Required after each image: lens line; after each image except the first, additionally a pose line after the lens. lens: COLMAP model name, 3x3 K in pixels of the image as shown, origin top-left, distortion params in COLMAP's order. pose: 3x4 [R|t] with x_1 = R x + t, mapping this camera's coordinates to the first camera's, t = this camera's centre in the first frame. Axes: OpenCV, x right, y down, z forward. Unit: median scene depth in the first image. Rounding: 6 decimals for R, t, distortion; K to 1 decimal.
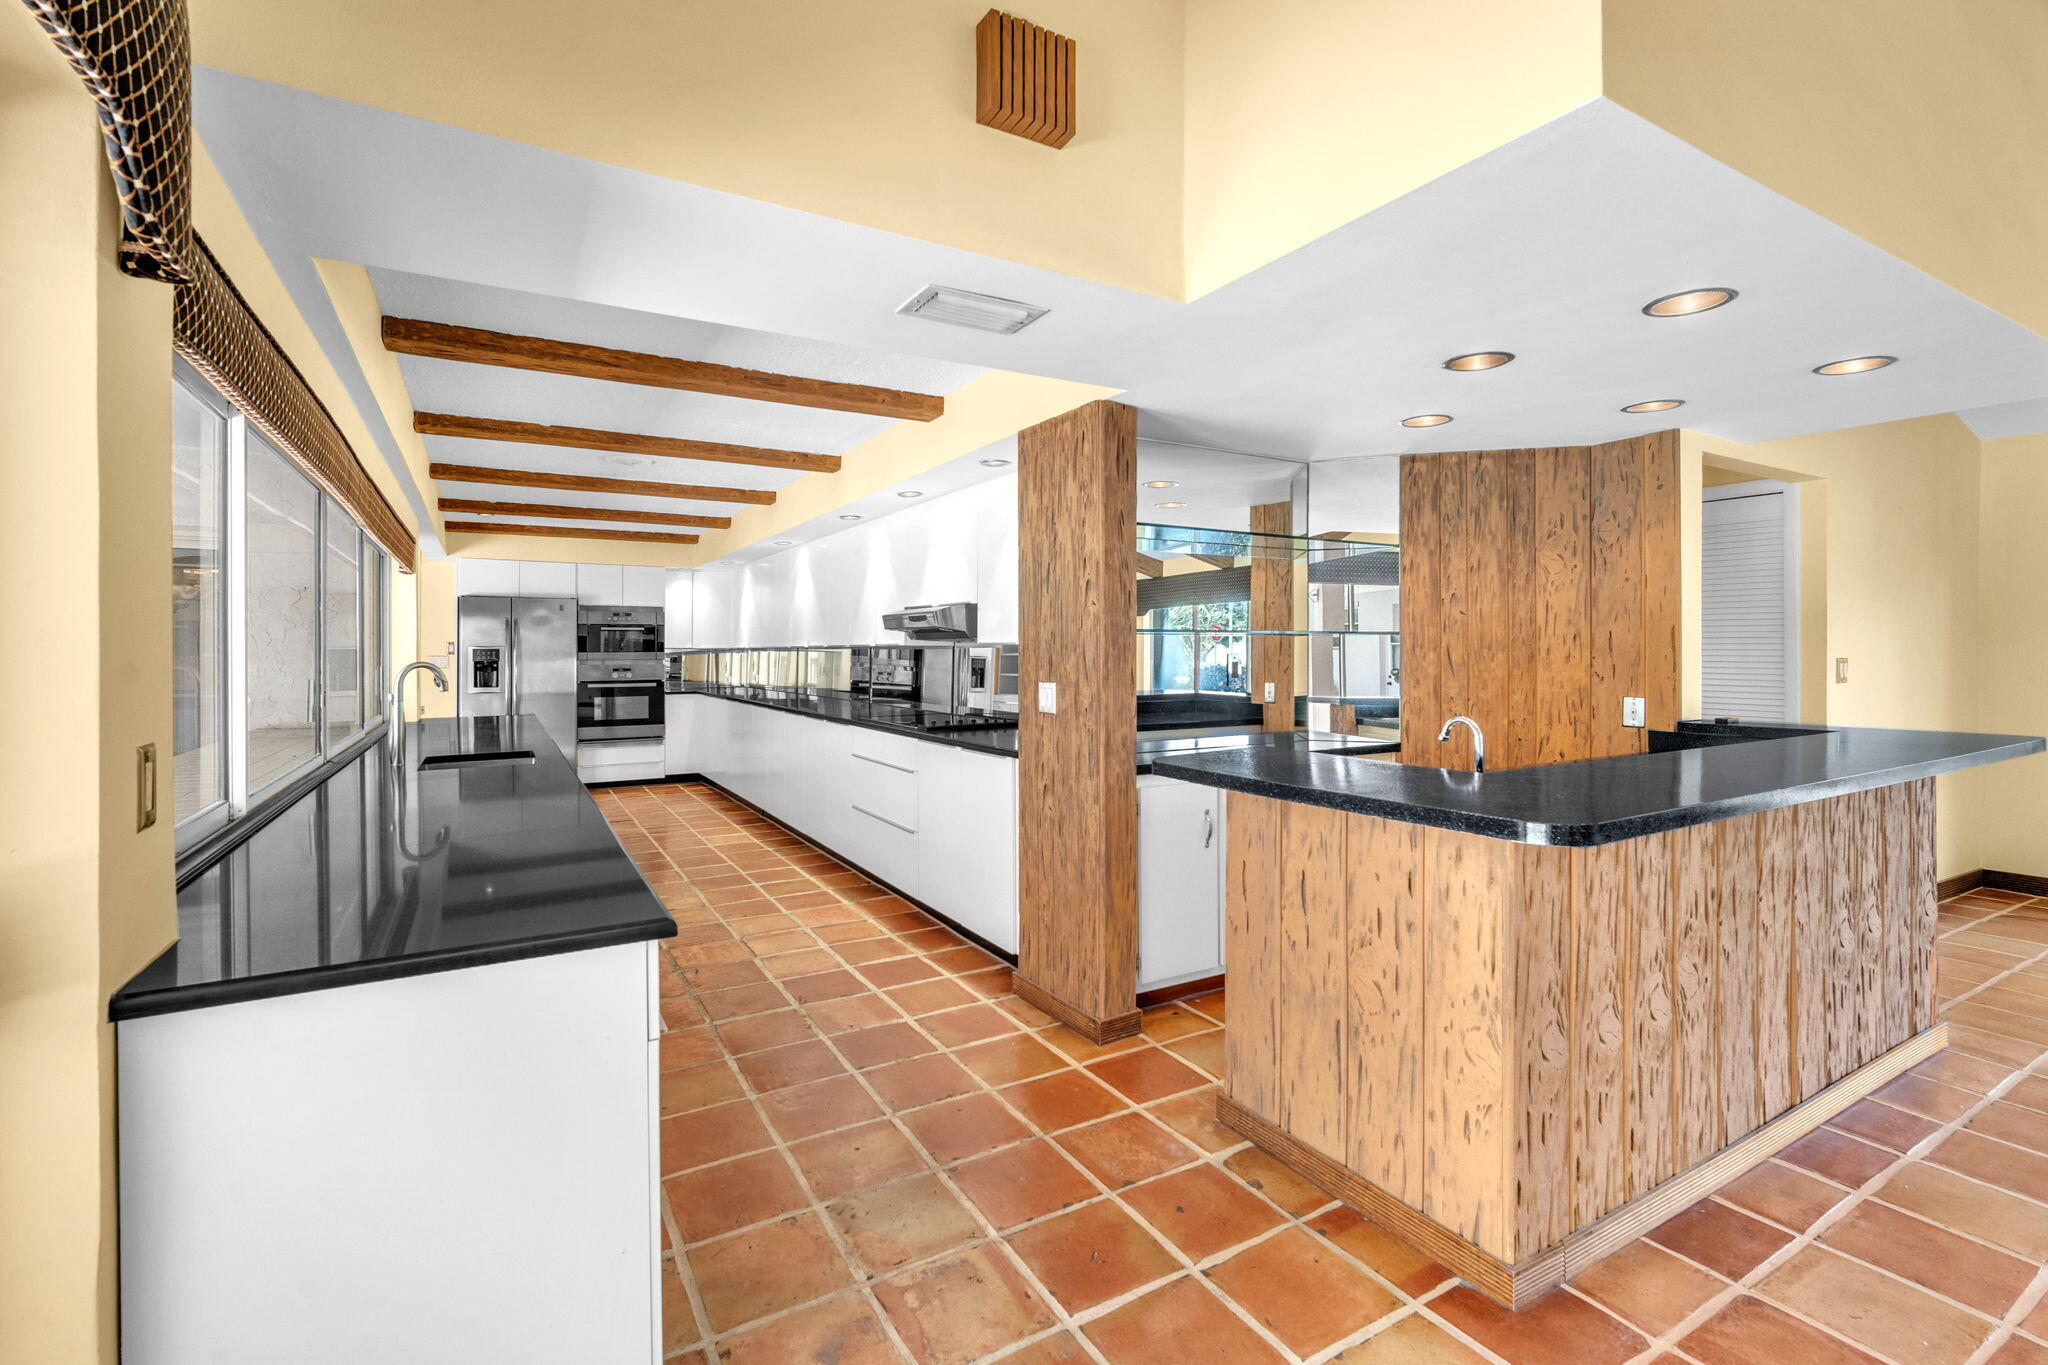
lens RADIAL K [[923.5, 0, 1026.0], [0, 923.5, 657.7], [0, 0, 1]] dist [-0.011159, 0.004704]
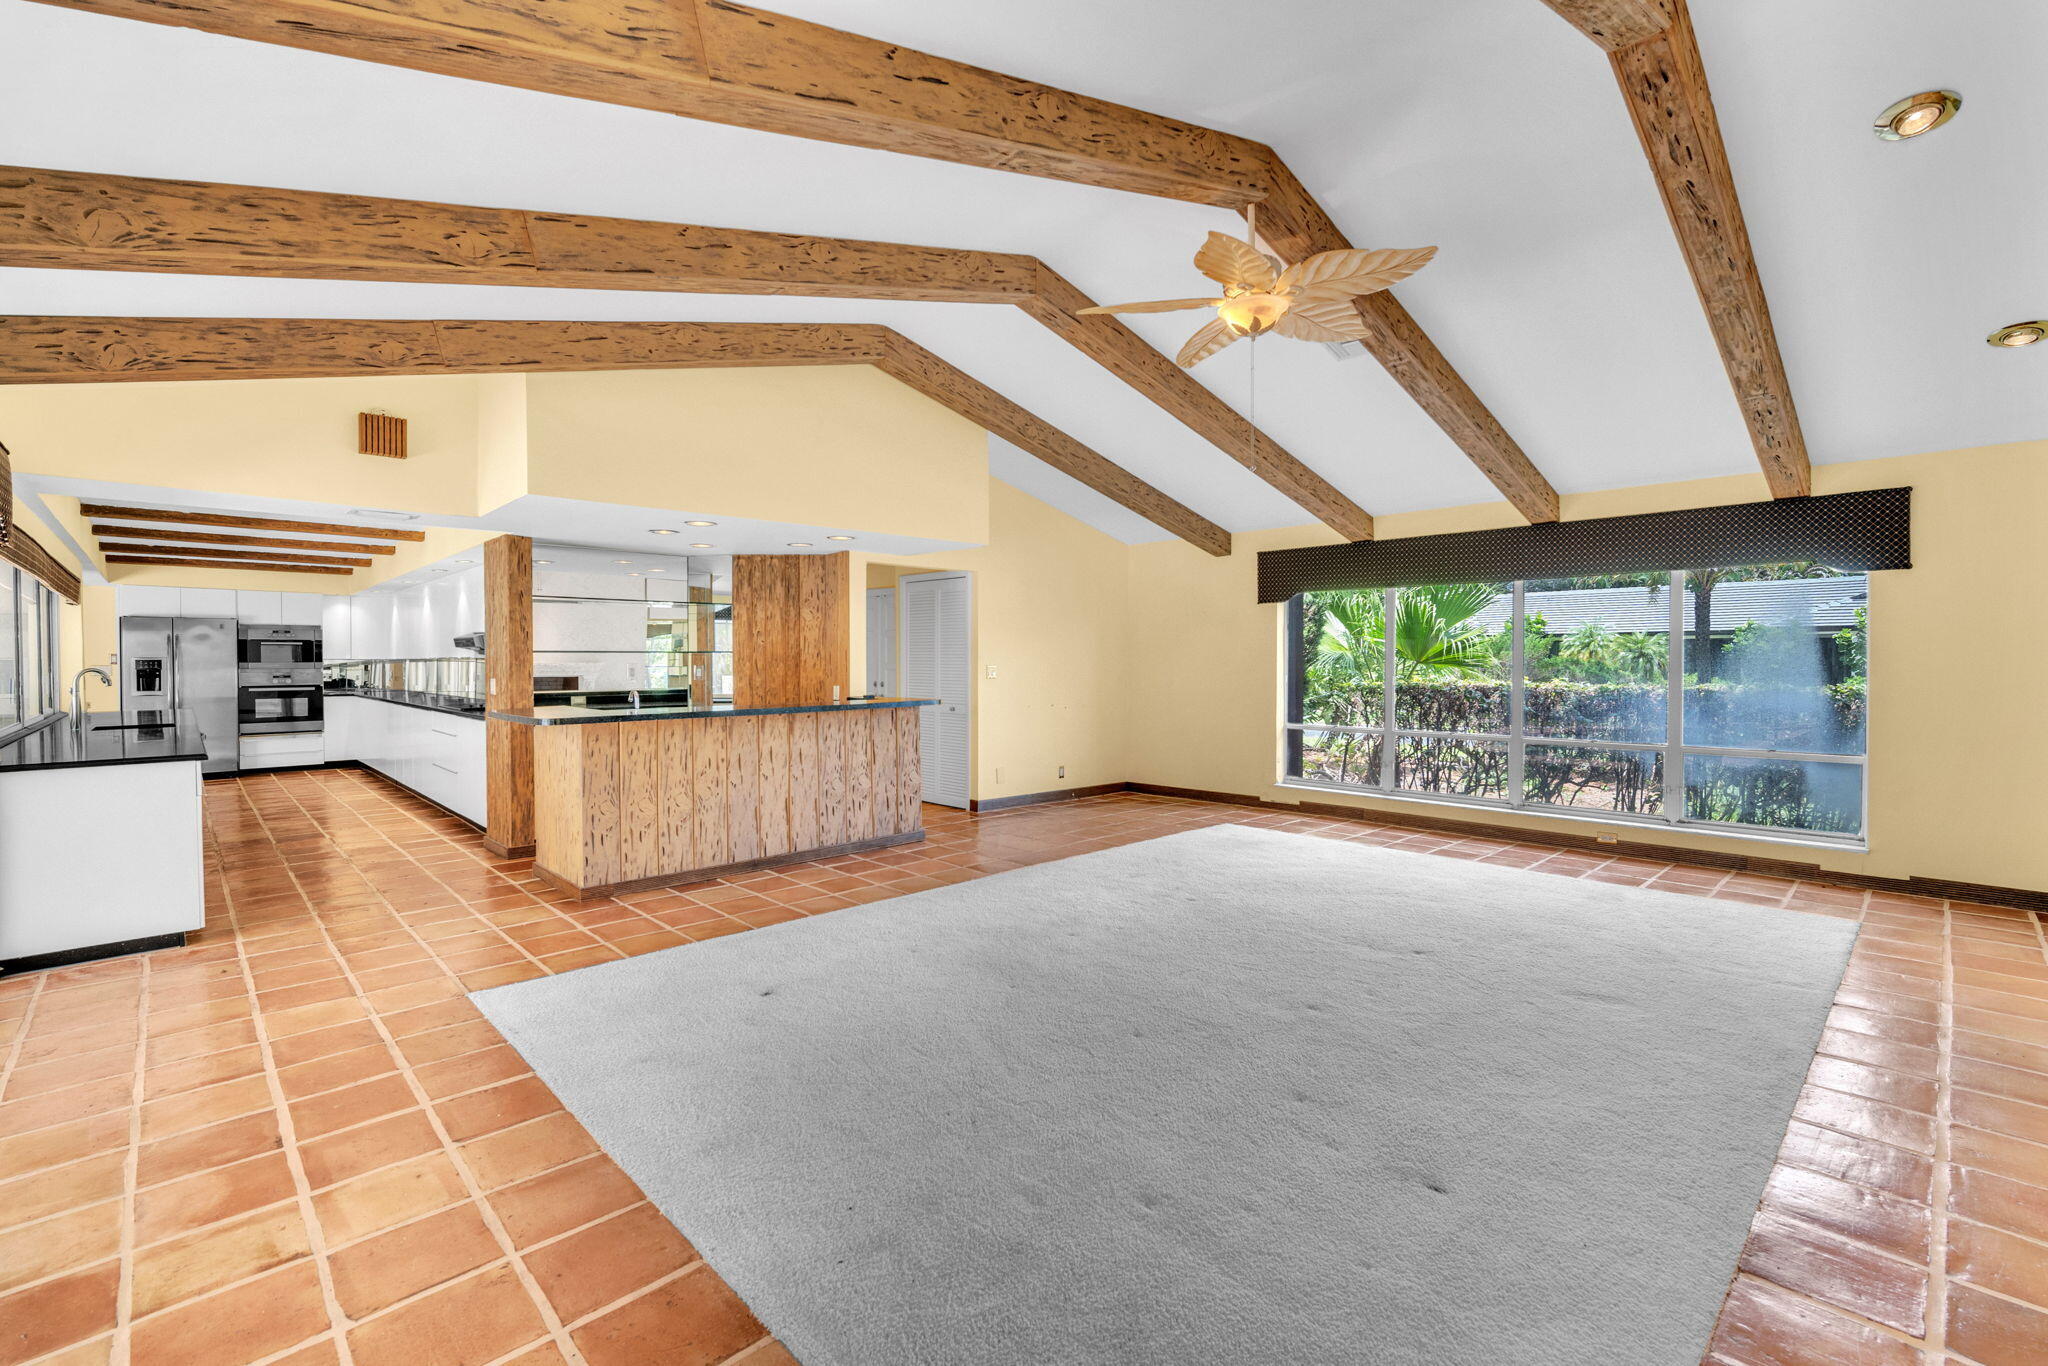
lens RADIAL K [[902.7, 0, 1024.0], [0, 902.7, 683.0], [0, 0, 1]] dist [-0.010329, 0.004046]
pose [[0.972702, -0.005701, 0.231986, 0.570664], [0.001566, 0.999837, 0.018004, 0.003654], [-0.232051, -0.017149, 0.972552, -0.911268]]
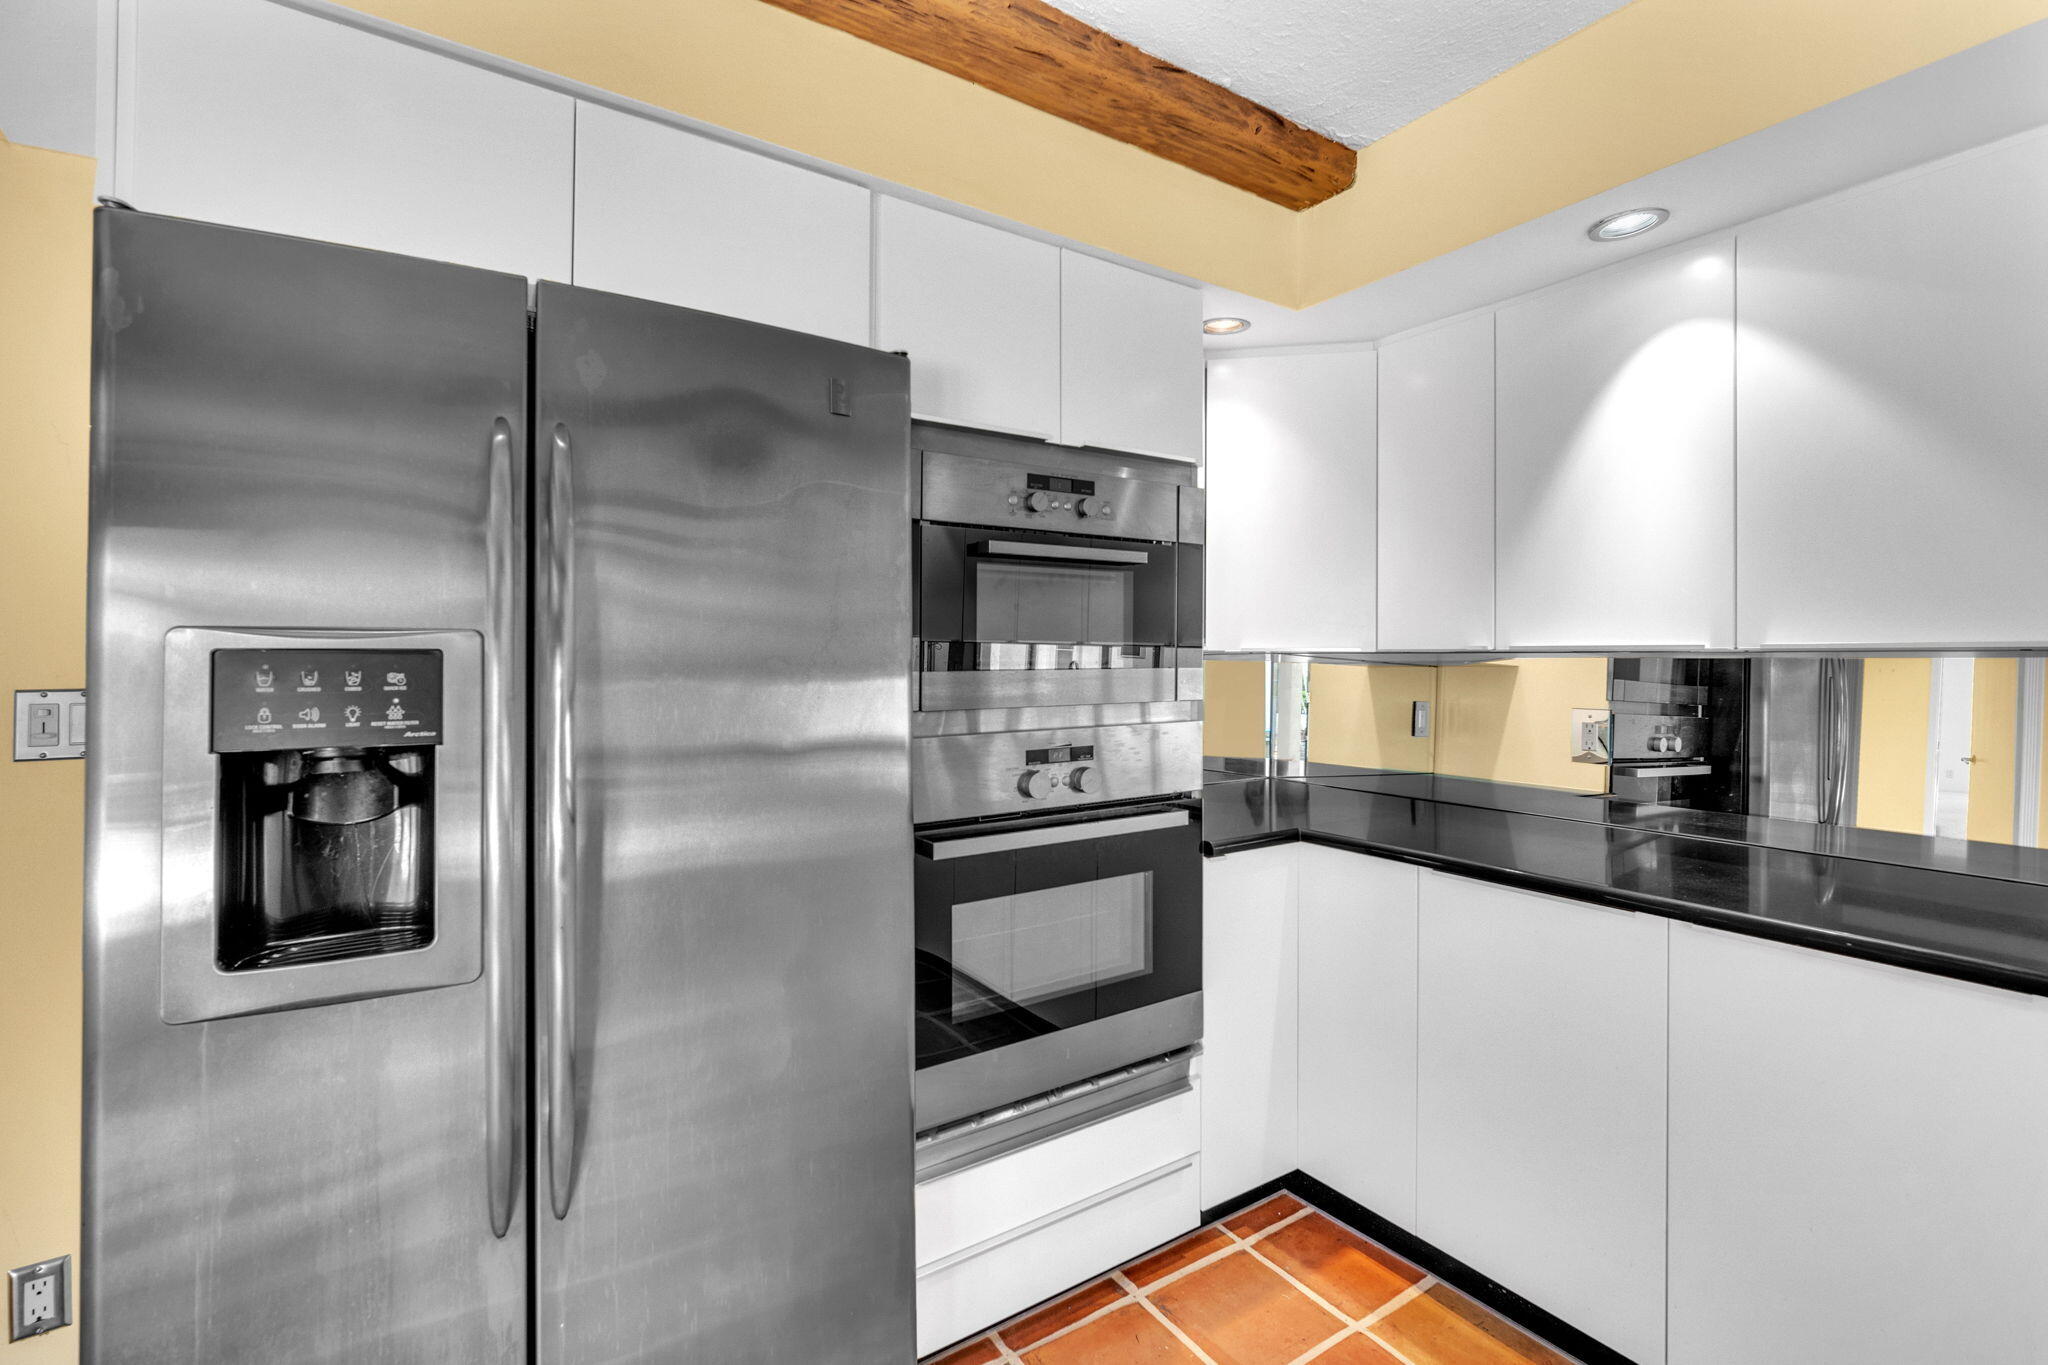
lens RADIAL K [[923.5, 0, 1026.0], [0, 923.5, 657.7], [0, 0, 1]] dist [-0.011159, 0.004704]
pose [[0.995997, 0.002983, 0.089341, -1.073373], [-0.002297, 0.999967, -0.007775, -0.013767], [-0.089361, 0.007539, 0.995971, 1.856314]]
